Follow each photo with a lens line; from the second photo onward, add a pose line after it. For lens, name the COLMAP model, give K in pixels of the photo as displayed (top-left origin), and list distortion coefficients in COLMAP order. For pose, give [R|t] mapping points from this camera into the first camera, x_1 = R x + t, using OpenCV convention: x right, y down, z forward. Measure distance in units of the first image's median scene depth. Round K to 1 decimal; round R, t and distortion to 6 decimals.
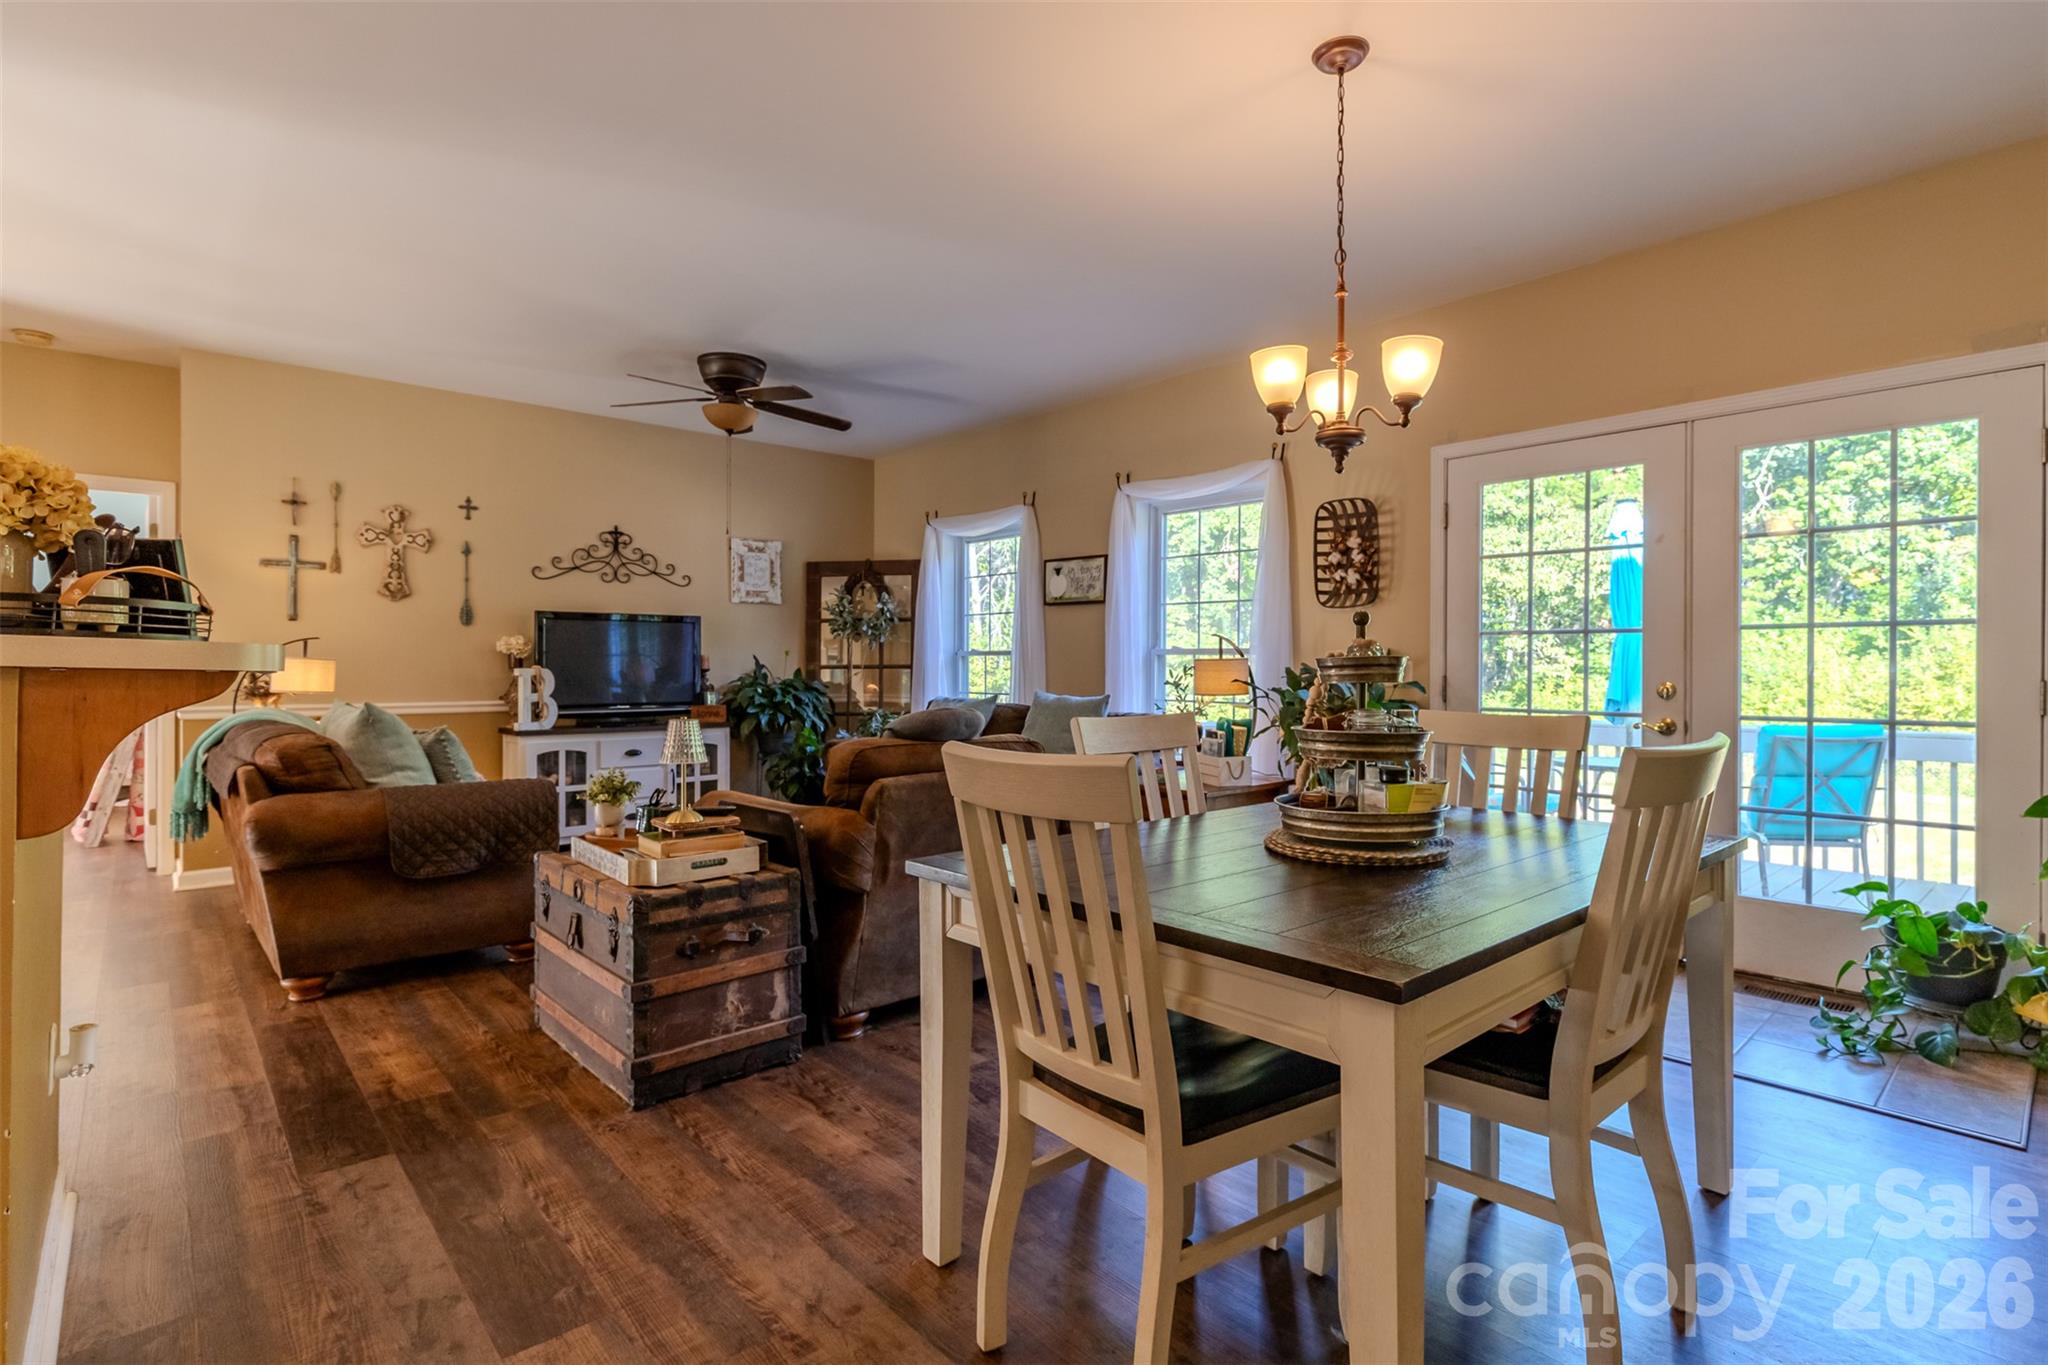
lens RADIAL K [[992.9, 0, 1025.1], [0, 992.9, 677.4], [0, 0, 1]] dist [0.000610, -0.000534]
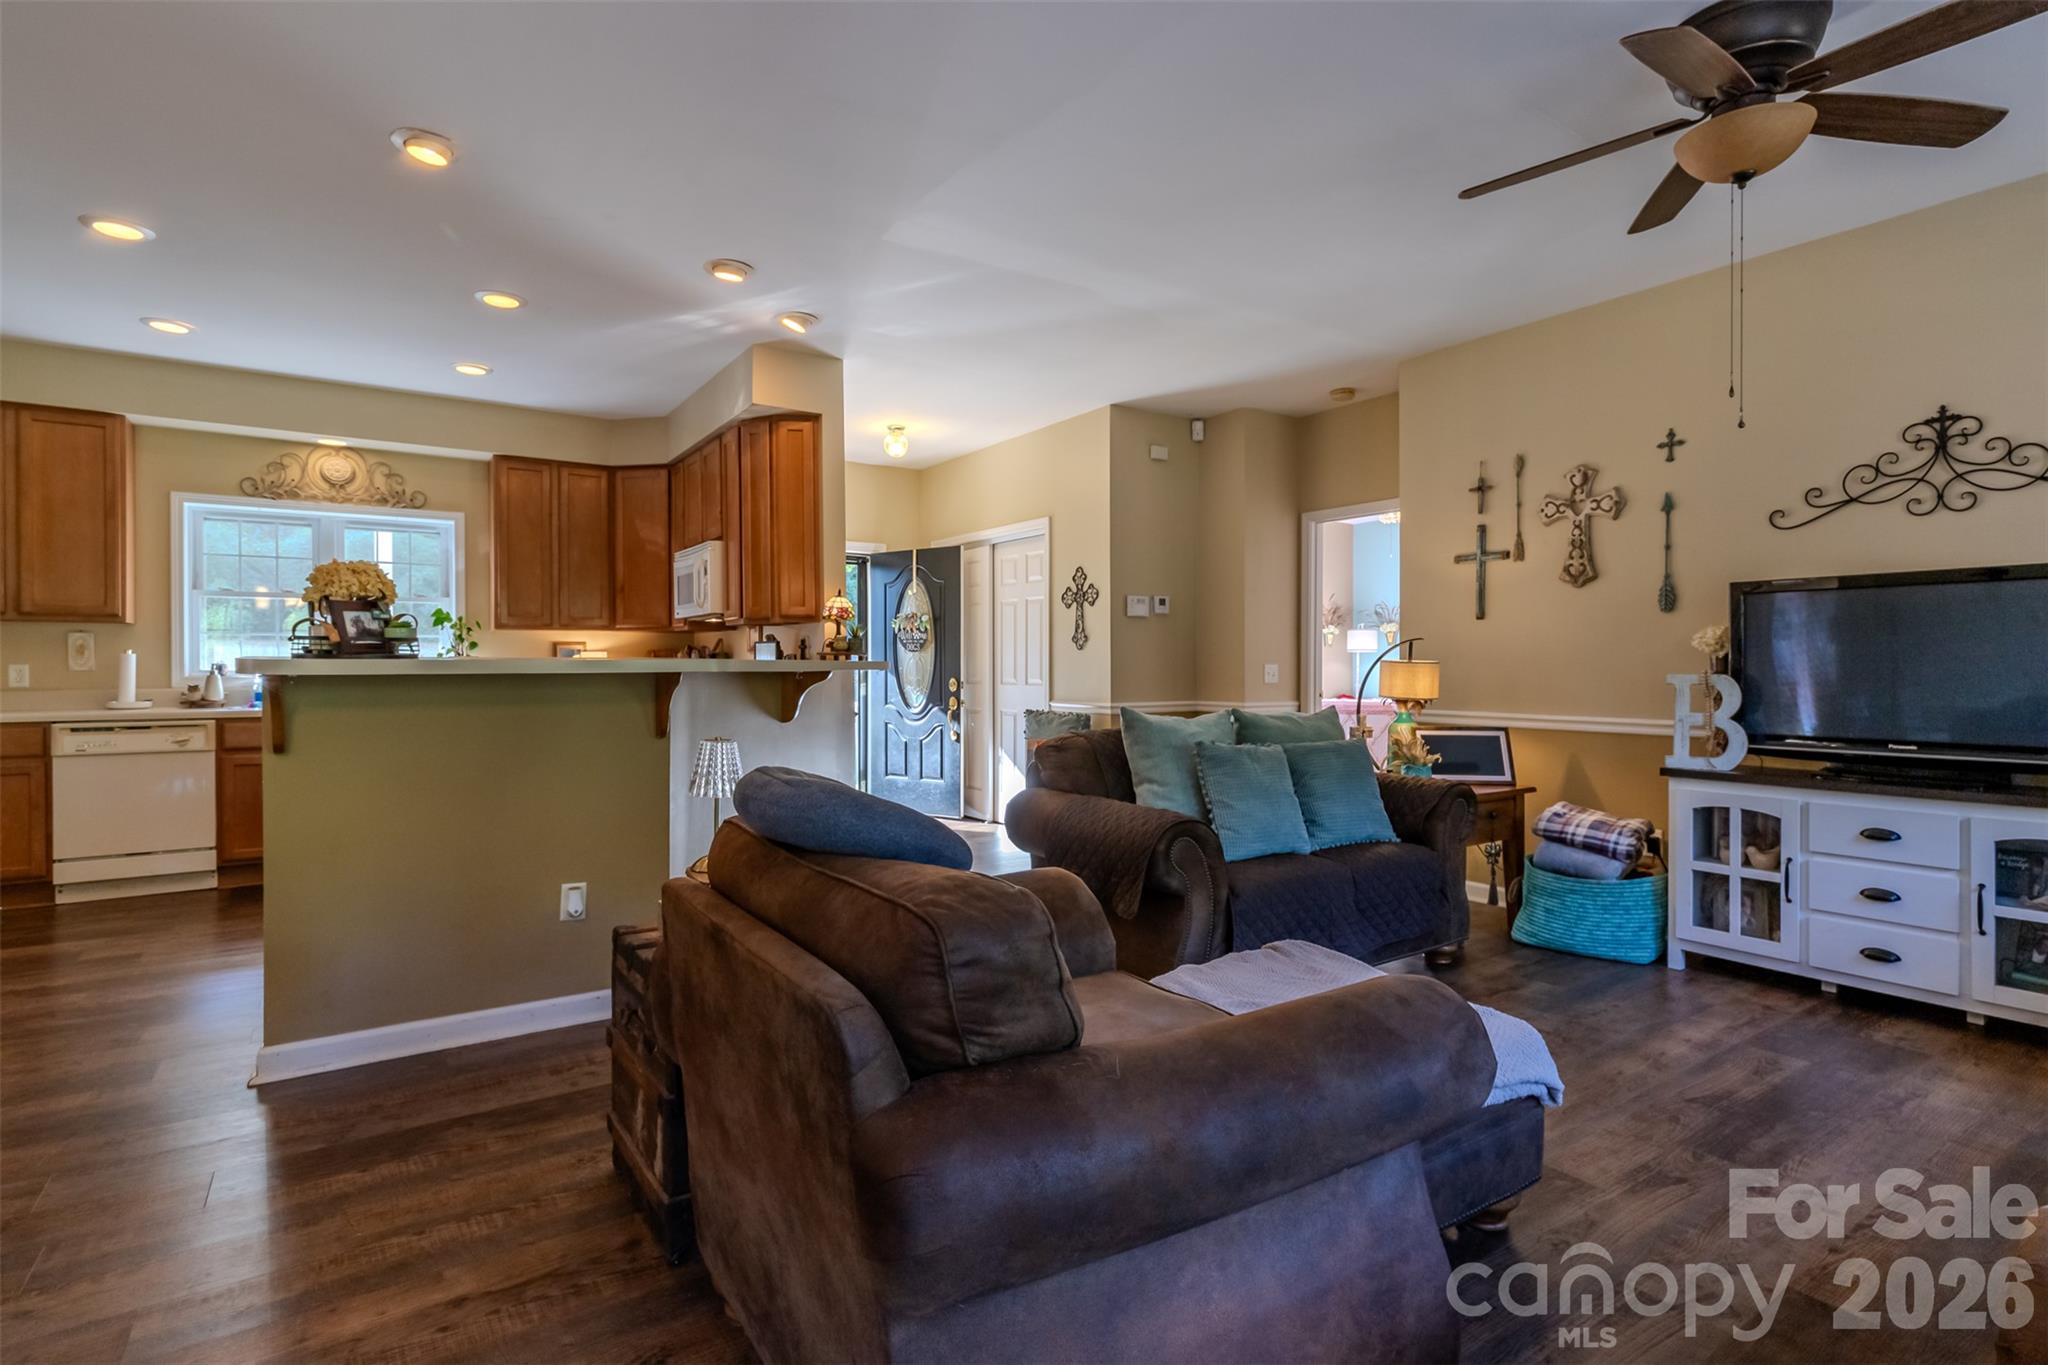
lens RADIAL K [[992.9, 0, 1036.3], [0, 992.9, 671.4], [0, 0, 1]] dist [0.000610, -0.000534]
pose [[-0.133554, 0.005018, -0.991029, 0.204833], [-0.010440, 0.999925, 0.006470, -0.010781], [0.990987, 0.011210, -0.133492, 0.680051]]
